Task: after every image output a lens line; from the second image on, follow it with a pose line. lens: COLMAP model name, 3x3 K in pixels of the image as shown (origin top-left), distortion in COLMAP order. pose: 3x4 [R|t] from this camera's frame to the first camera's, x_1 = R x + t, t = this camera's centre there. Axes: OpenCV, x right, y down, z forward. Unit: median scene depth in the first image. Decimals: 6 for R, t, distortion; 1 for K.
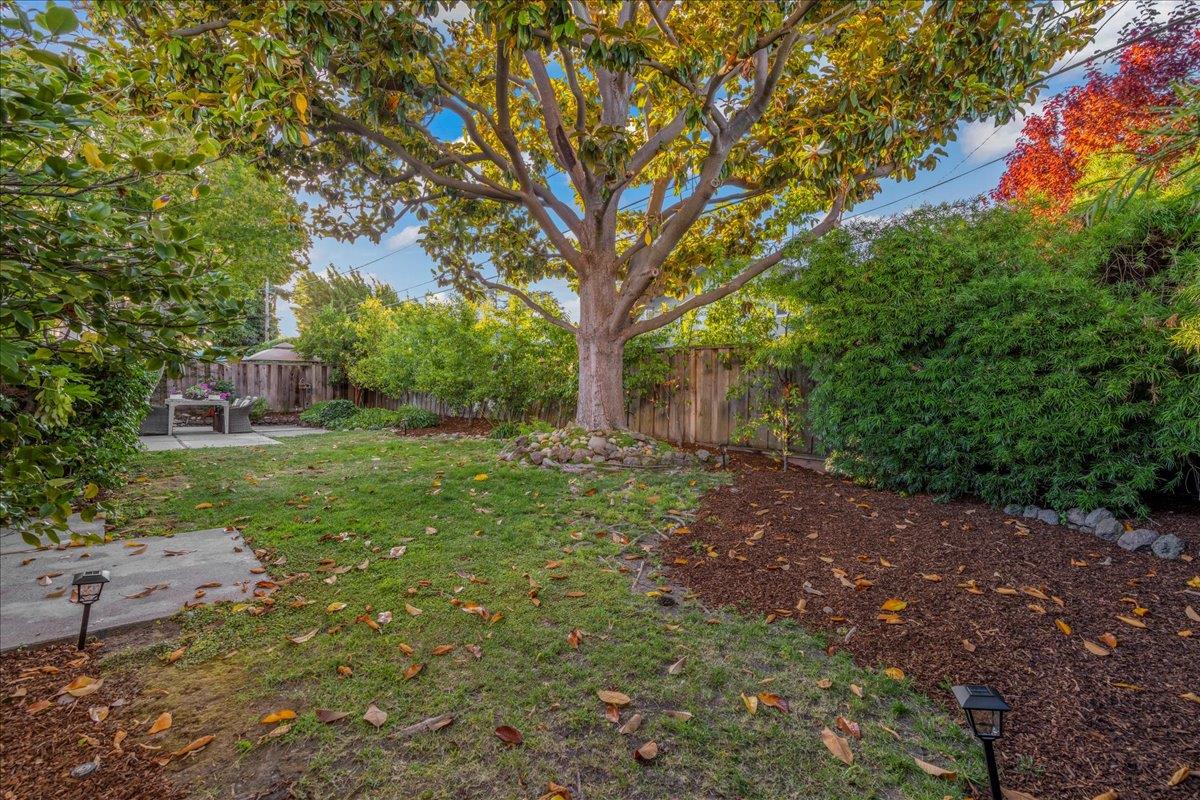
lens RADIAL K [[566.2, 0, 607.5], [0, 566.2, 398.6], [0, 0, 1]] dist [0.000316, 0.000896]
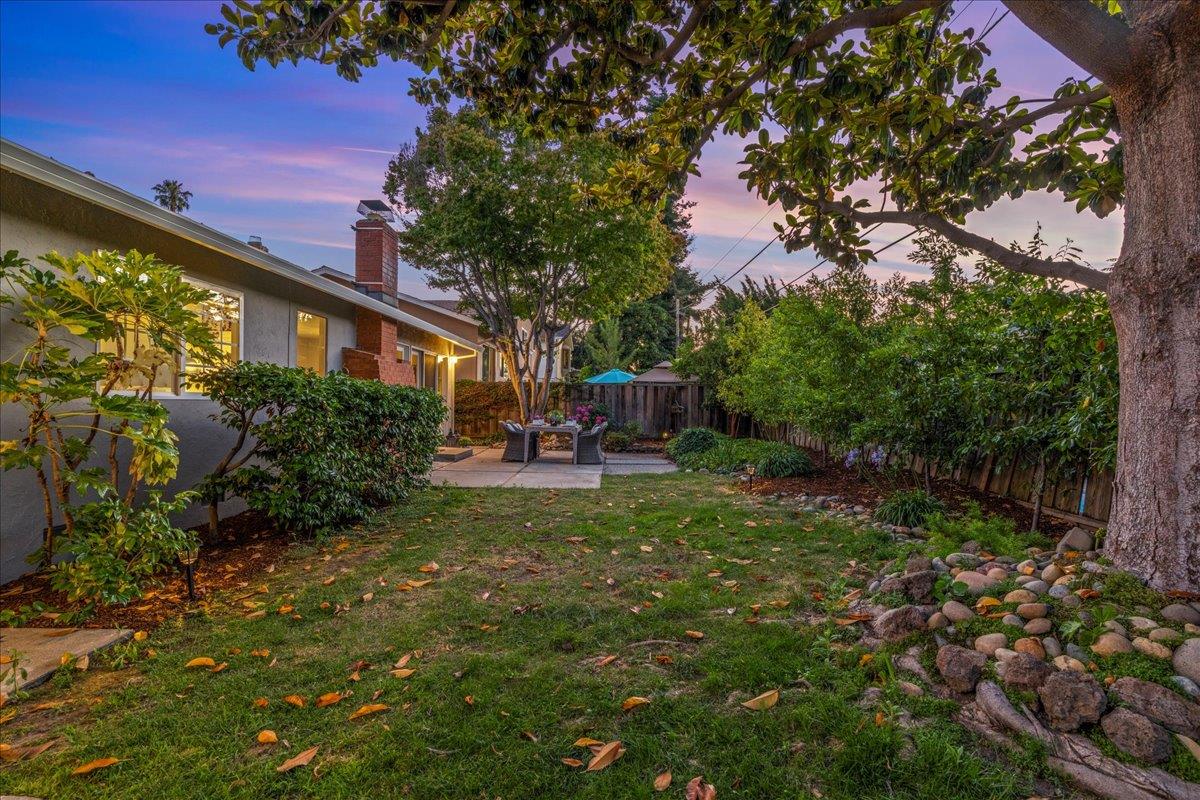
lens RADIAL K [[566.2, 0, 608.3], [0, 566.2, 407.9], [0, 0, 1]] dist [0.000316, 0.000896]
pose [[0.743560, 0.006869, -0.668634, -0.035566], [-0.014967, 0.999868, -0.006372, -0.024150], [0.668502, 0.014745, 0.743564, 0.386296]]
